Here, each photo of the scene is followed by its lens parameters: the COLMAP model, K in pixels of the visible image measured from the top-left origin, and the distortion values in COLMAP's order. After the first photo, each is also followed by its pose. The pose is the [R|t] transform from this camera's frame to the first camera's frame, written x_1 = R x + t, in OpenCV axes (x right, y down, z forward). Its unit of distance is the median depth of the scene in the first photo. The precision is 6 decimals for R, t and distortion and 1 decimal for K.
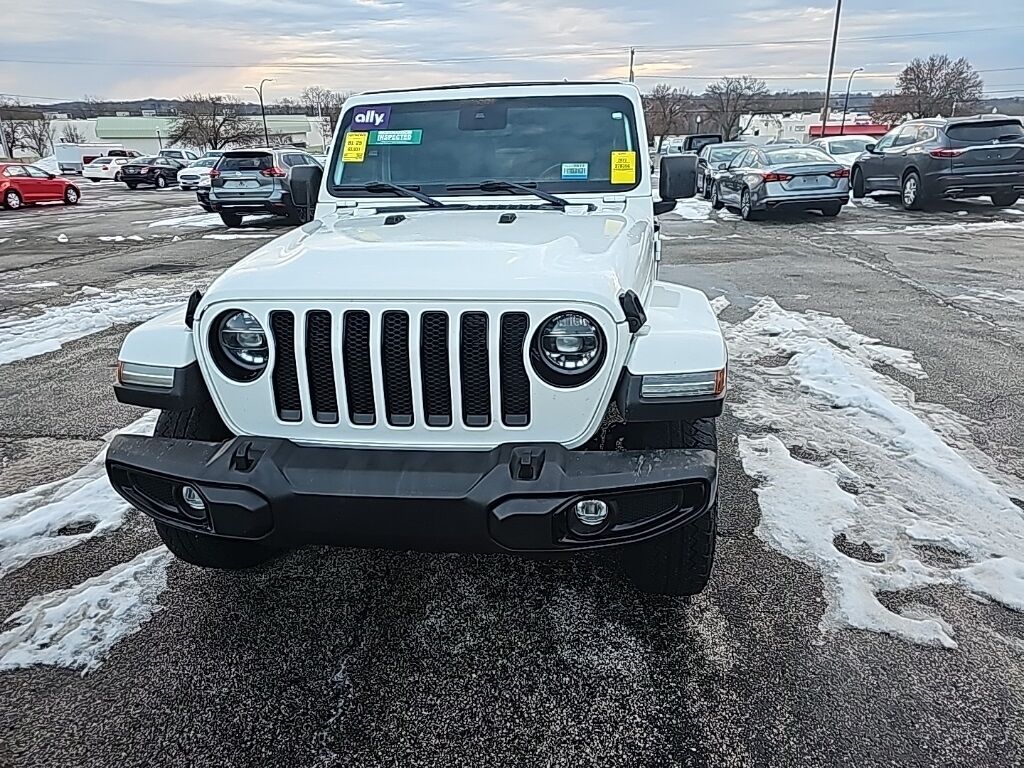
lens RADIAL K [[683.2, 0, 516.0], [0, 683.2, 374.7], [0, 0, 1]] dist [0.020909, -0.006344]
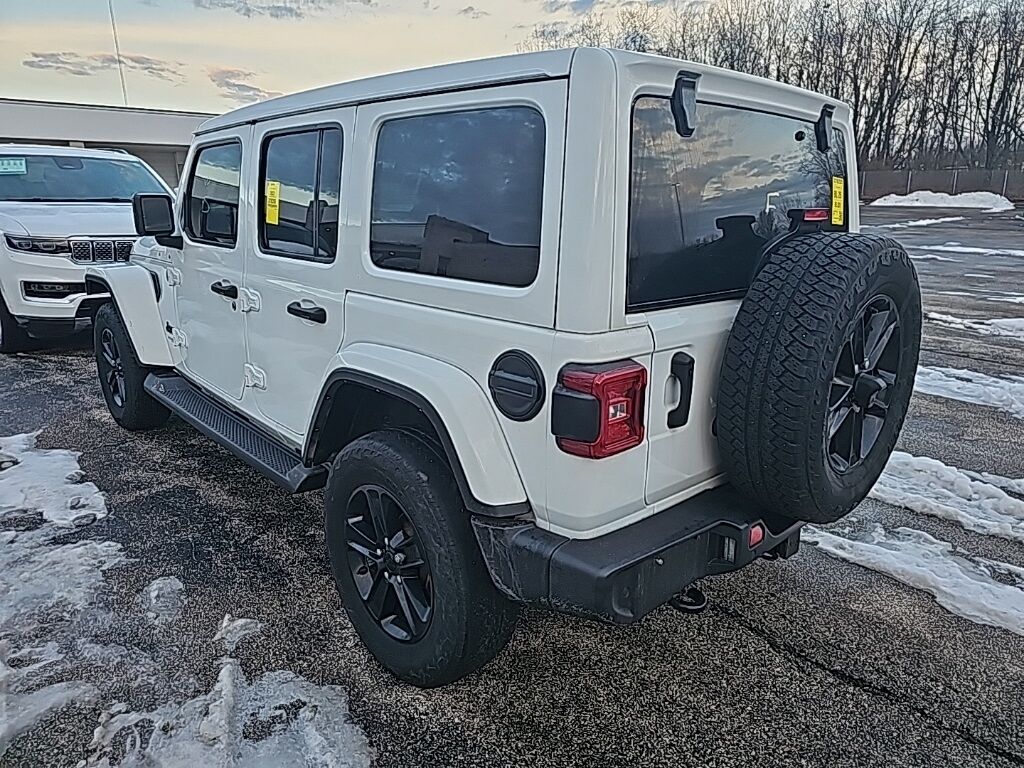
lens RADIAL K [[683.9, 0, 512.0], [0, 683.9, 384.0], [0, 0, 1]] dist [0.009501, 0.000187]
pose [[-0.640522, 0.269041, -0.719269, 0.660286], [-0.218831, 0.833844, 0.506771, -0.680964], [0.736101, 0.481996, -0.475221, 1.956028]]
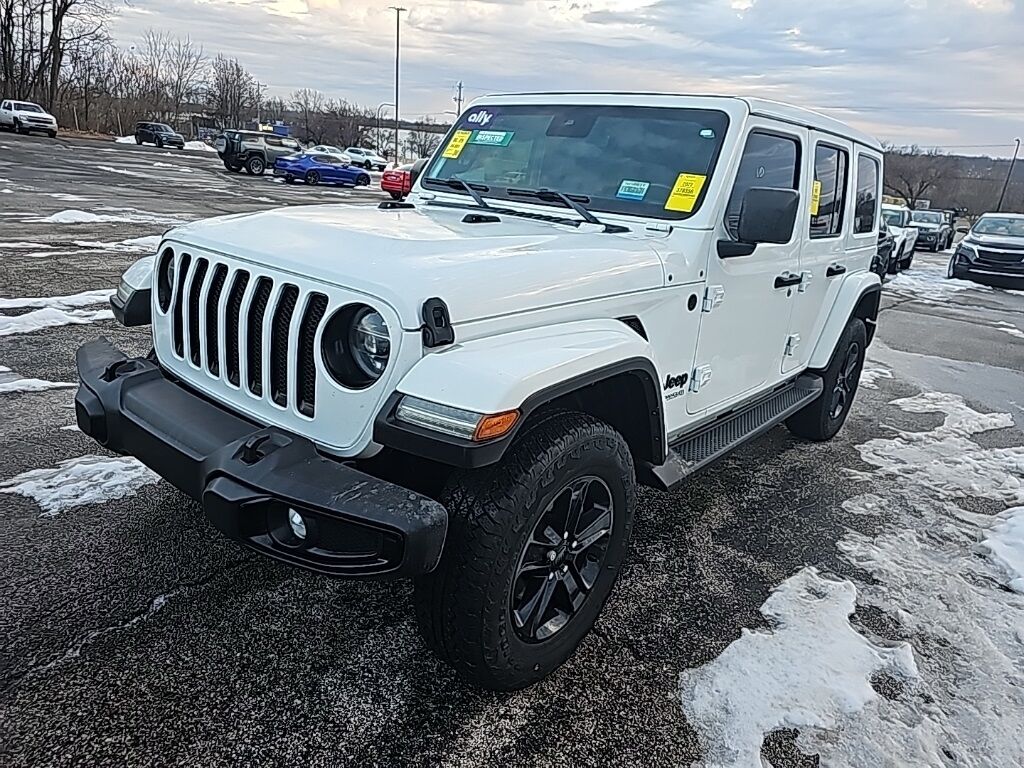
lens RADIAL K [[683.9, 0, 512.0], [0, 683.9, 384.0], [0, 0, 1]] dist [0.009501, 0.000187]
pose [[0.842165, 0.254834, -0.475203, 0.410580], [-0.274065, 0.961250, 0.029778, -0.043220], [0.464377, 0.105159, 0.879372, 0.183254]]
